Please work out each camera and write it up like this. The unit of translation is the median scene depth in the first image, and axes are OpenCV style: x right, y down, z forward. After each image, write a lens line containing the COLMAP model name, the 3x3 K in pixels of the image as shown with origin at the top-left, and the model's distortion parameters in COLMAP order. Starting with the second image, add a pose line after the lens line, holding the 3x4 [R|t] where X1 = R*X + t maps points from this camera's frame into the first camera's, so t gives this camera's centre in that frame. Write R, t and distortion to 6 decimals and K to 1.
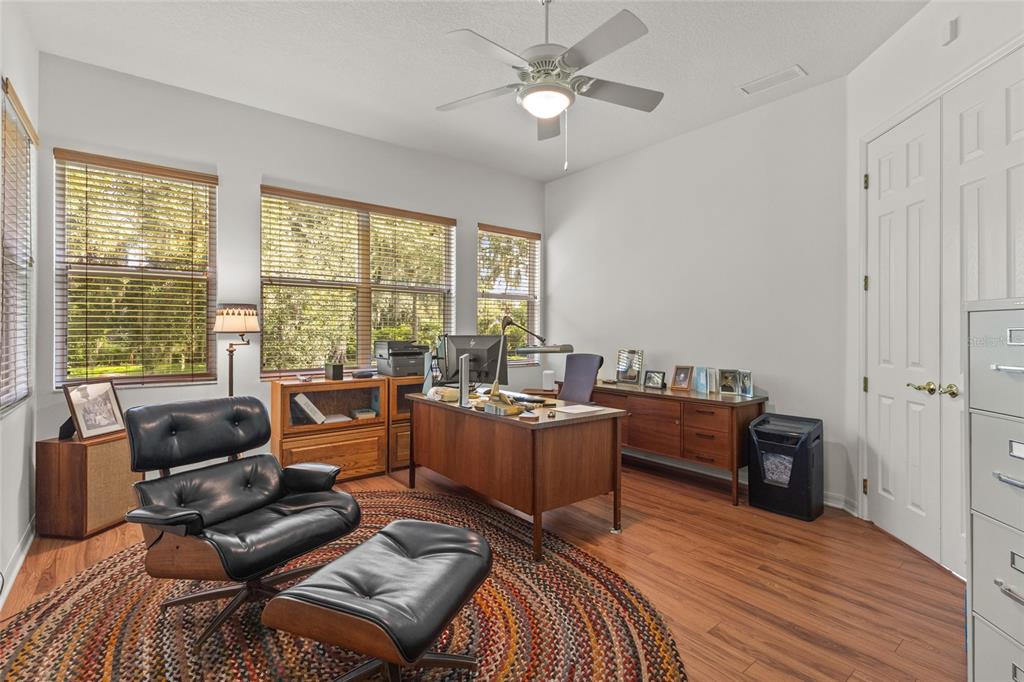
lens RADIAL K [[470.9, 0, 509.5], [0, 470.9, 338.0], [0, 0, 1]] dist [0.003366, 0.000681]
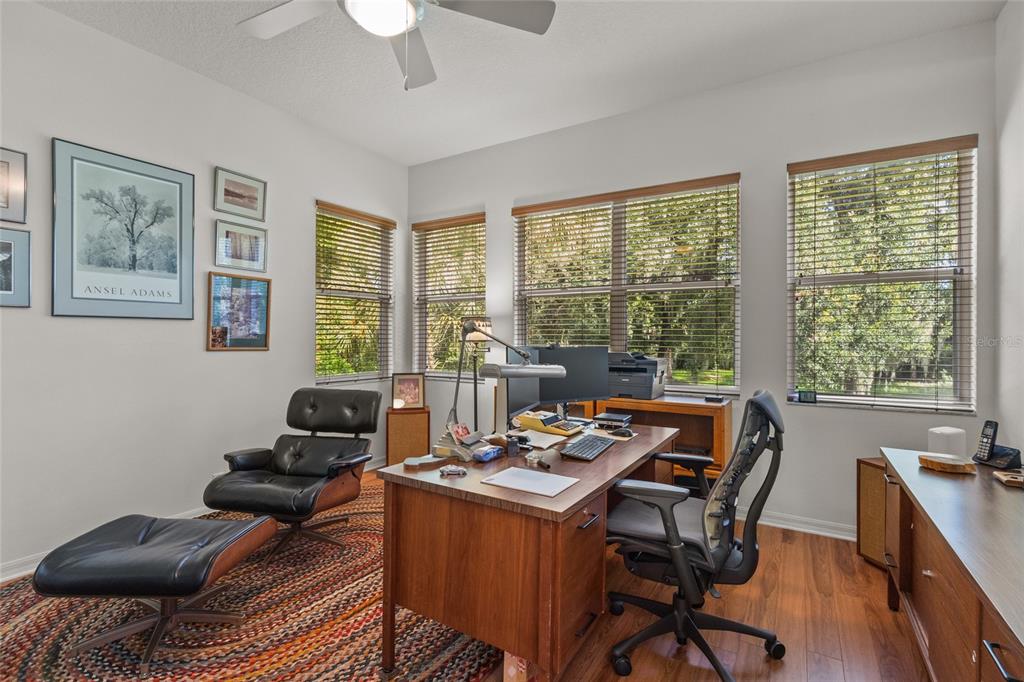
lens RADIAL K [[470.9, 0, 509.5], [0, 470.9, 338.0], [0, 0, 1]] dist [0.003366, 0.000681]
pose [[0.337956, 0.004501, -0.941151, 0.516285], [-0.015501, 0.999880, -0.000784, -0.017696], [0.941034, 0.014853, 0.337985, 0.610039]]
